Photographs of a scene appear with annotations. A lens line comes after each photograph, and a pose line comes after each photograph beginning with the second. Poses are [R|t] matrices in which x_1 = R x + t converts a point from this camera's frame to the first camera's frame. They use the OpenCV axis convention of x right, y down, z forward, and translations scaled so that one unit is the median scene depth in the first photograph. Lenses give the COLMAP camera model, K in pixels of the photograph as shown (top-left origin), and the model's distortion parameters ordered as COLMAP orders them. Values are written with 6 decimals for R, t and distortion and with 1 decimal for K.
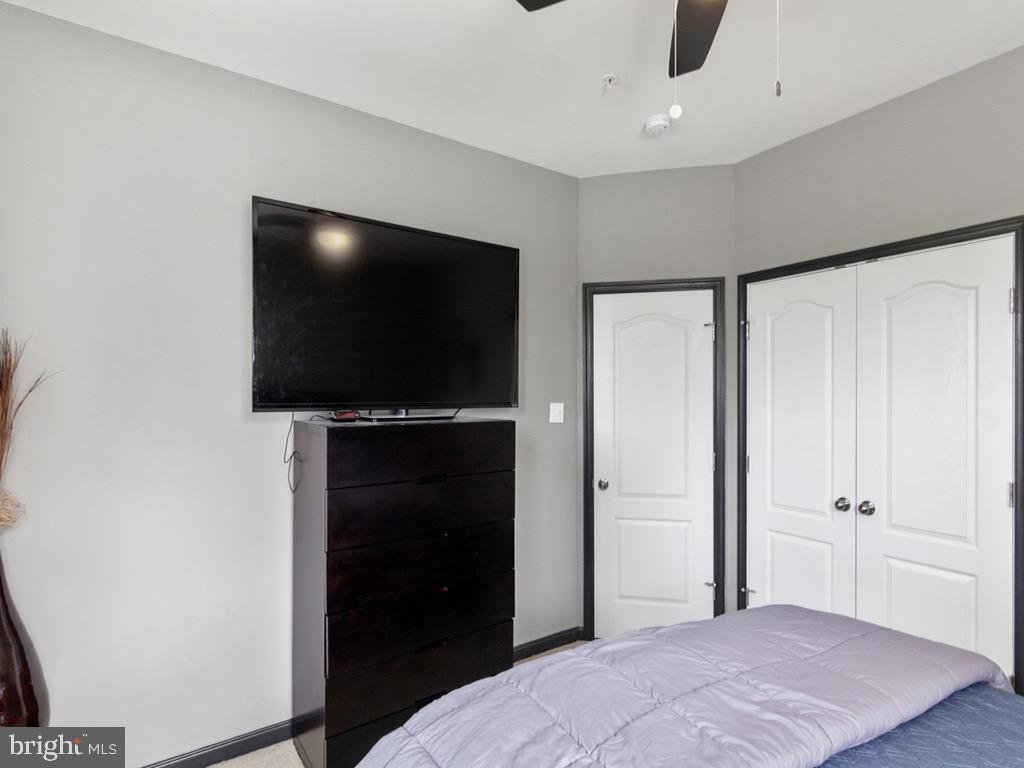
lens RADIAL K [[521.2, 0, 517.3], [0, 521.2, 392.3], [0, 0, 1]] dist [-0.003792, -0.000095]
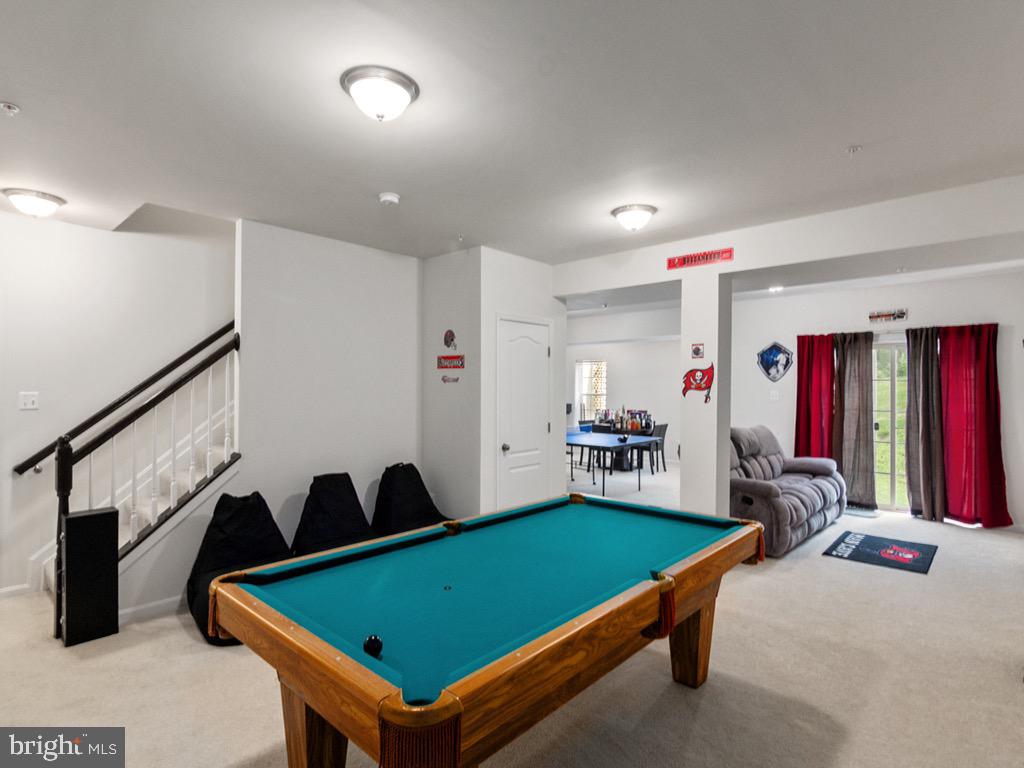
lens RADIAL K [[521.2, 0, 517.3], [0, 521.2, 392.3], [0, 0, 1]] dist [-0.003792, -0.000095]
pose [[-0.241235, -0.012411, 0.970387, -1.172327], [-0.011032, 0.999889, 0.010046, 0.012612], [-0.970404, -0.008282, -0.241345, 1.454412]]
